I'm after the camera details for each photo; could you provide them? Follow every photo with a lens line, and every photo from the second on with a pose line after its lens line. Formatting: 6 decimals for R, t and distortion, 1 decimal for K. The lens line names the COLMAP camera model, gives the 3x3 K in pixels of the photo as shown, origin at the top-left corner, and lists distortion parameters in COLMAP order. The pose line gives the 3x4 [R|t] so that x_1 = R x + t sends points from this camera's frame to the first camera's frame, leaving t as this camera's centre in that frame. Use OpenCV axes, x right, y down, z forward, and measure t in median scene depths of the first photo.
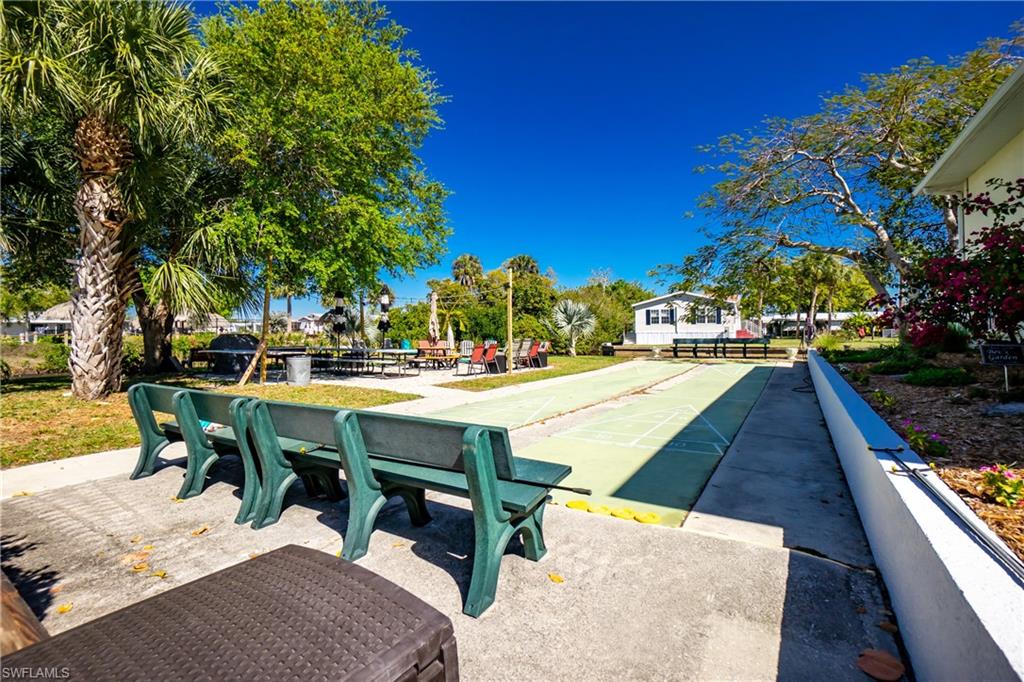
lens RADIAL K [[453.8, 0, 512.0], [0, 453.8, 341.0], [0, 0, 1]] dist [-0.001572, -0.000011]
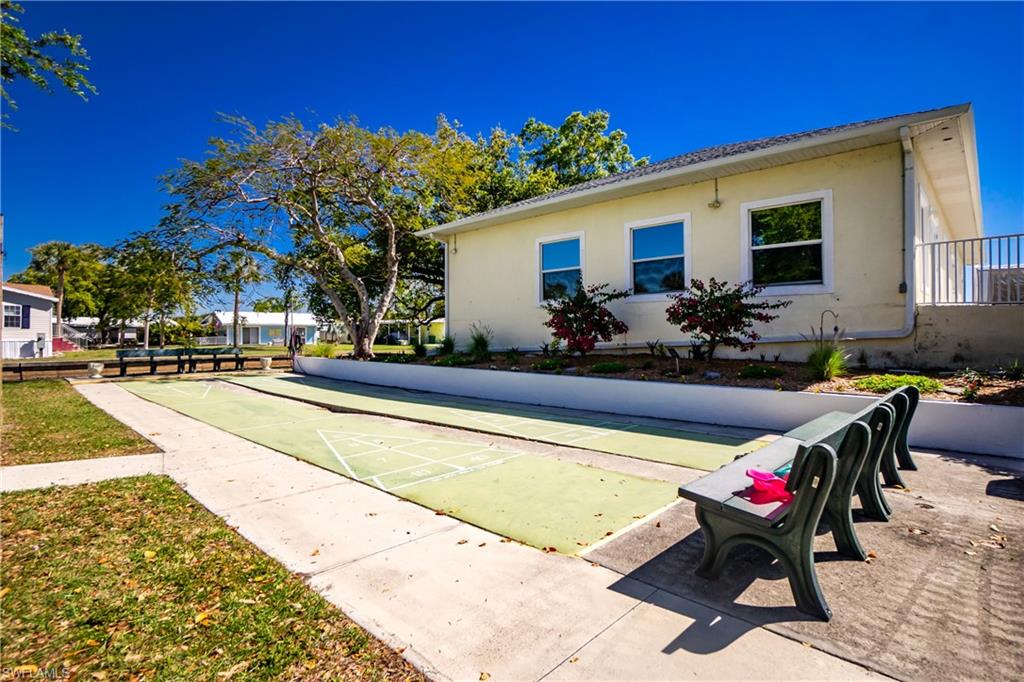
lens RADIAL K [[500.0, 0, 512.0], [0, 500.0, 341.0], [0, 0, 1]] dist [0.001278, 0.000254]
pose [[0.210697, -0.001627, 0.977550, -1.841927], [0.019022, 0.999816, -0.002435, -0.040533], [-0.977366, 0.019108, 0.210689, 1.515674]]
